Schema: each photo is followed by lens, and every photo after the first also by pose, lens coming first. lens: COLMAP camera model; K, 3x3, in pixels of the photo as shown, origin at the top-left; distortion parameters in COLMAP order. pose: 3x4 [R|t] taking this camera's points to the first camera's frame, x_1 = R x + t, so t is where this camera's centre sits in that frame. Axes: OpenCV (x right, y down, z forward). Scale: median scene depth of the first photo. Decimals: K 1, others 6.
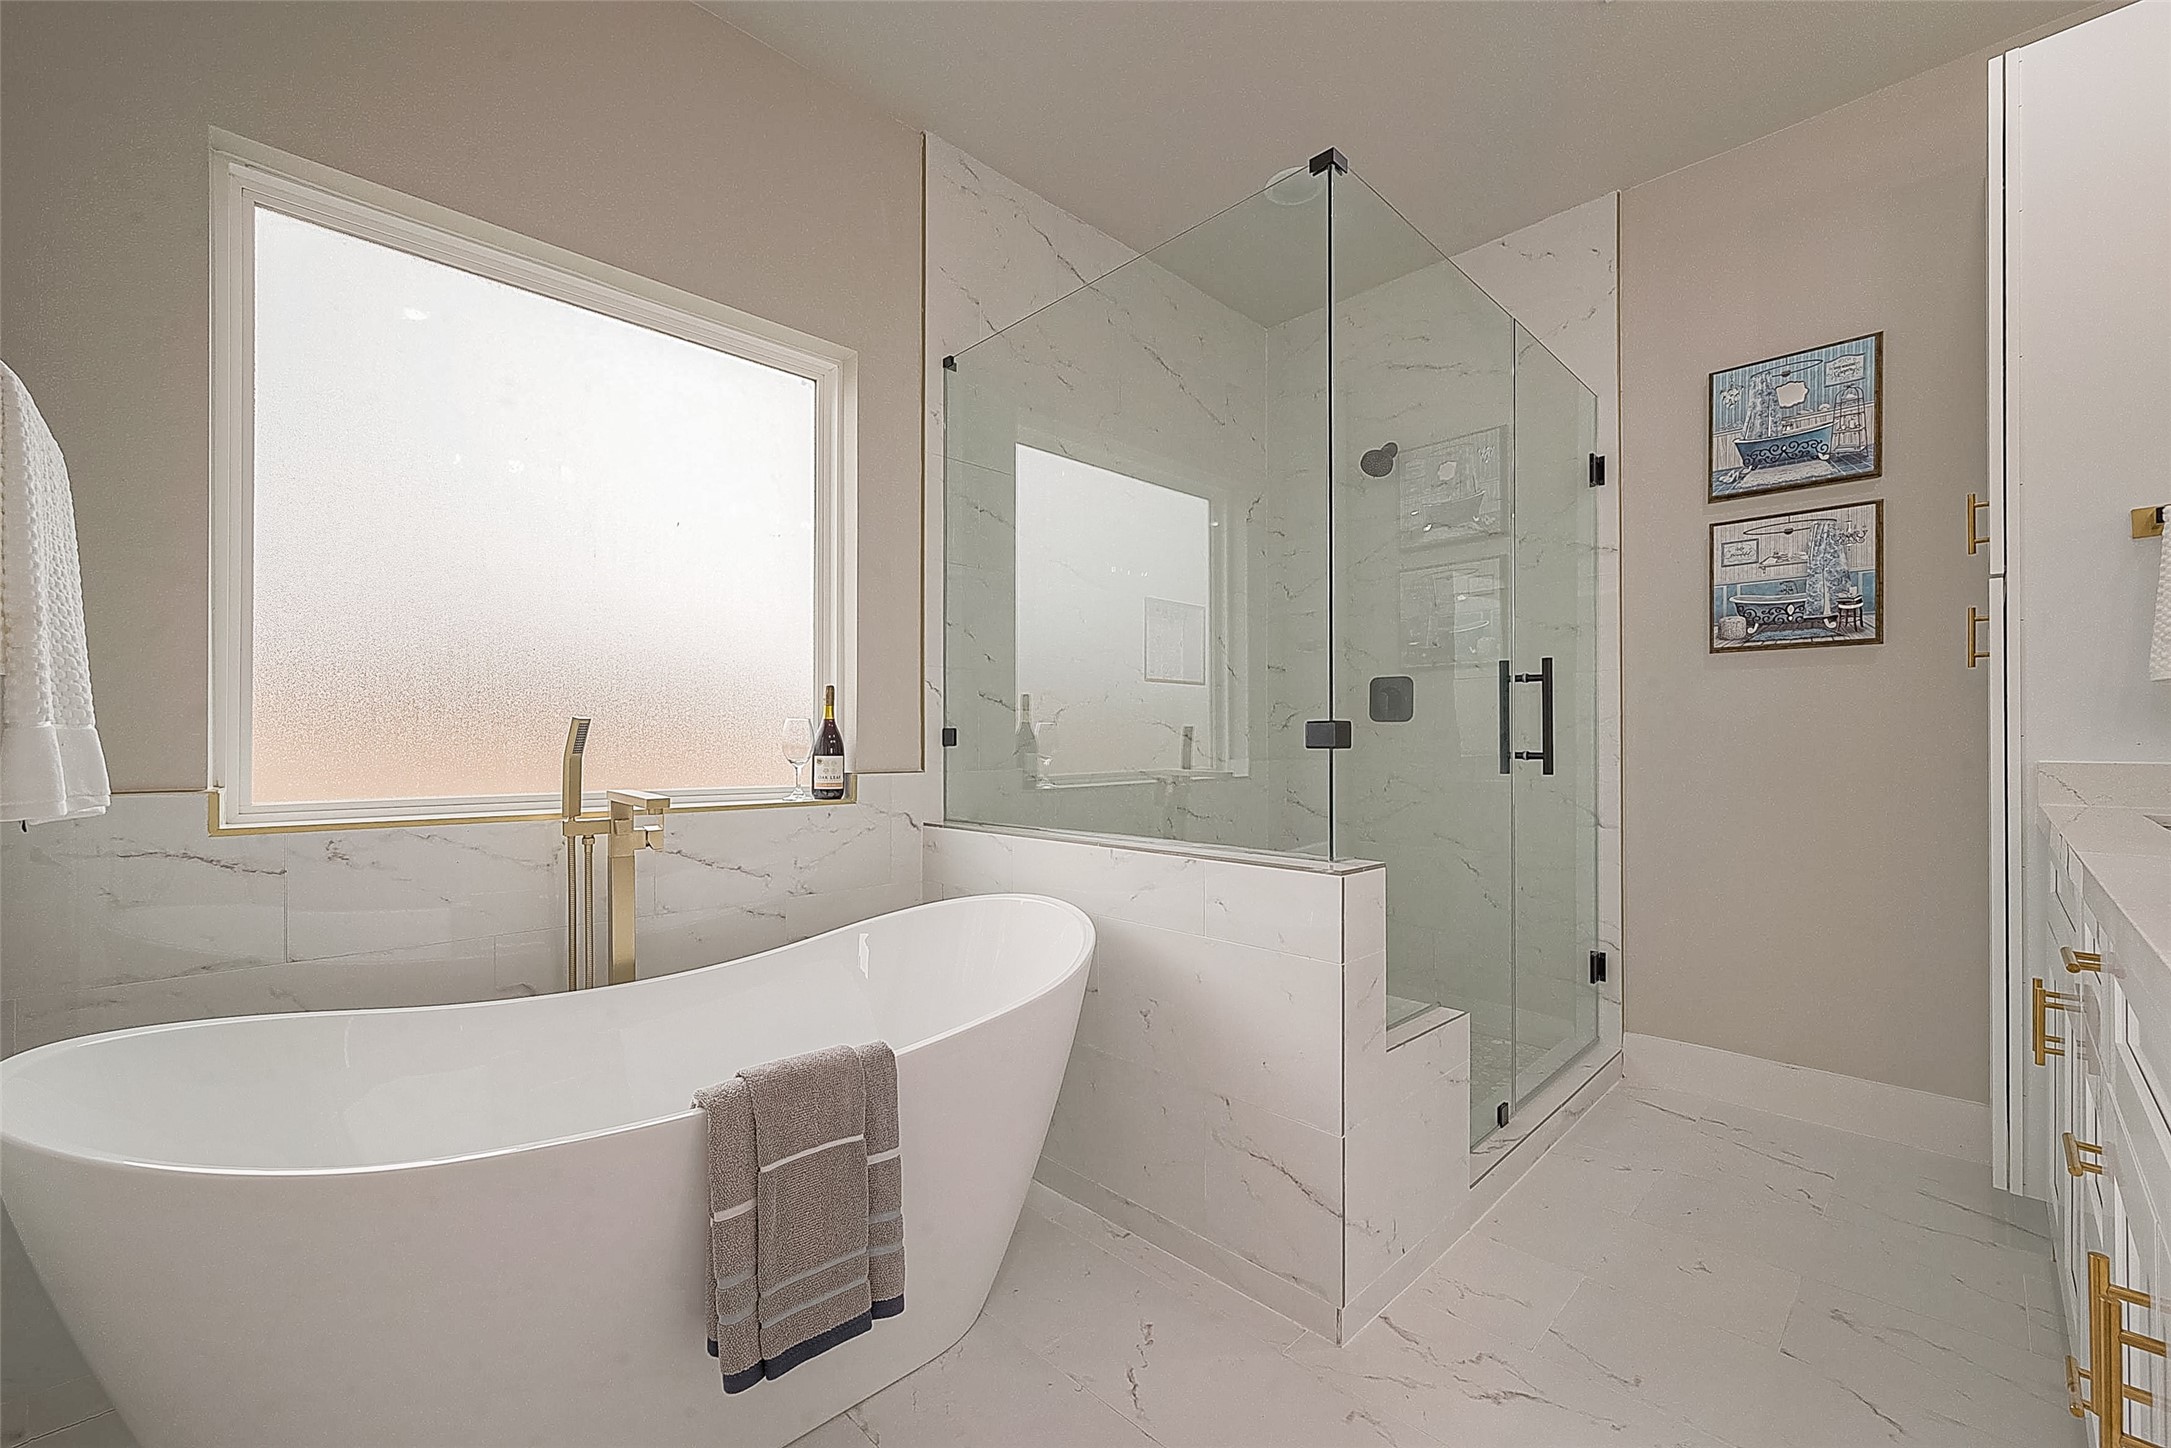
lens RADIAL K [[874.2, 0, 1090.4], [0, 874.2, 742.3], [0, 0, 1]] dist [-0.000418, -0.000035]
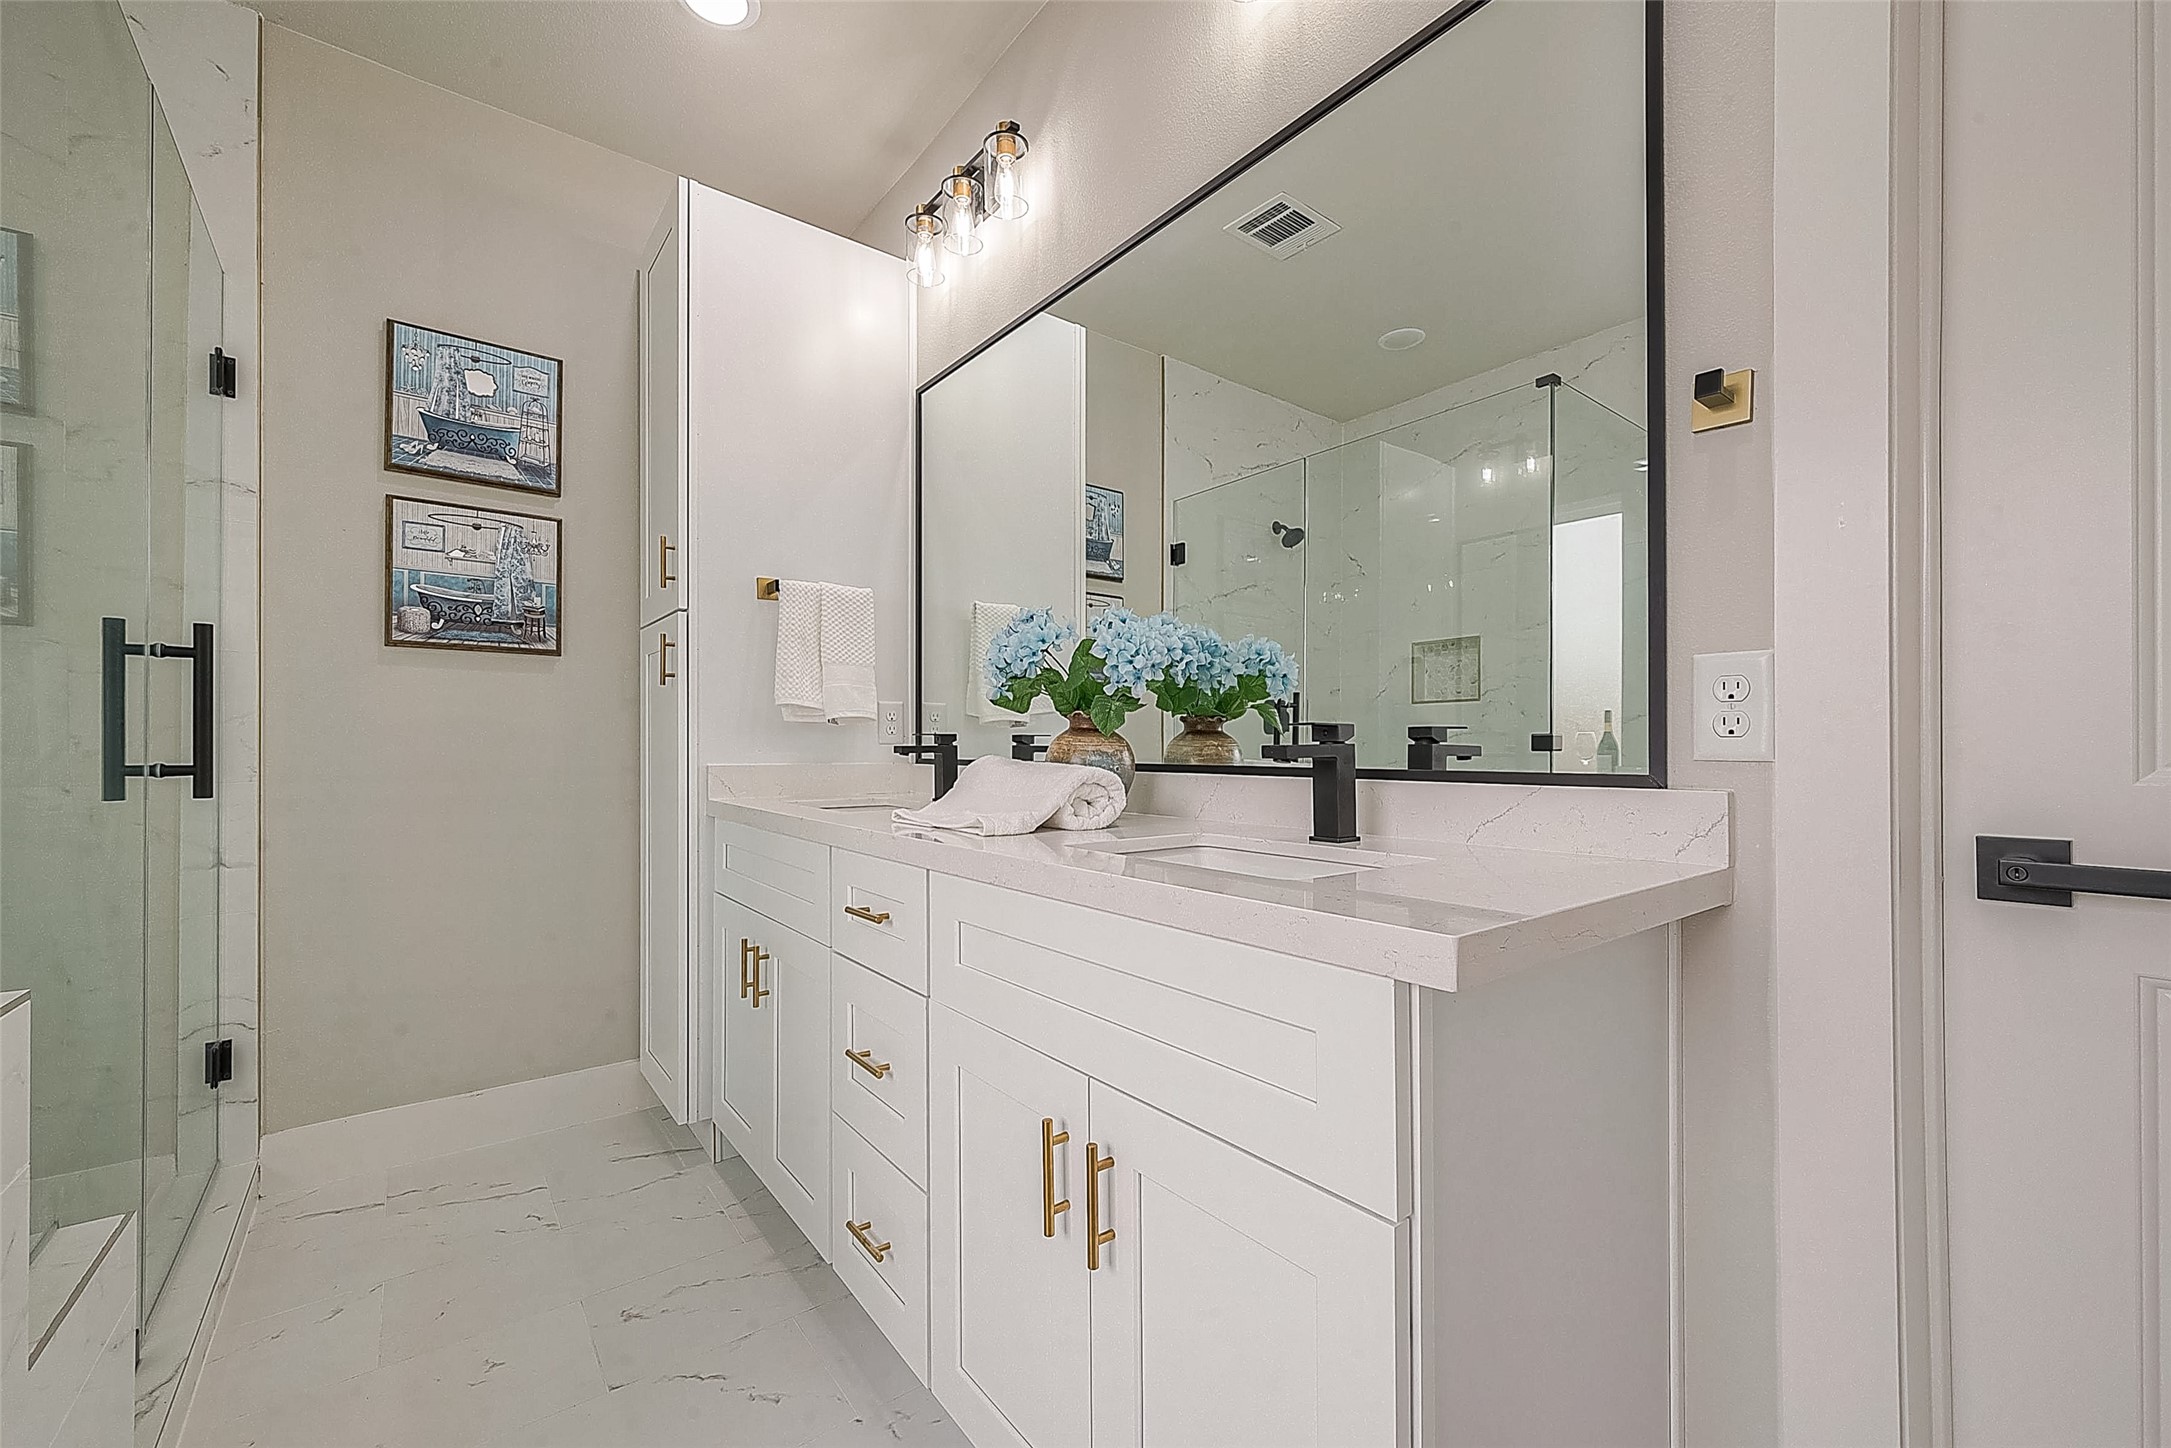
lens RADIAL K [[874.2, 0, 1090.4], [0, 874.2, 742.3], [0, 0, 1]] dist [-0.000418, -0.000035]
pose [[0.115411, 0.008353, 0.993283, -0.060320], [-0.000071, 0.999965, -0.008400, -0.000393], [-0.993318, 0.000899, 0.115408, 0.229674]]
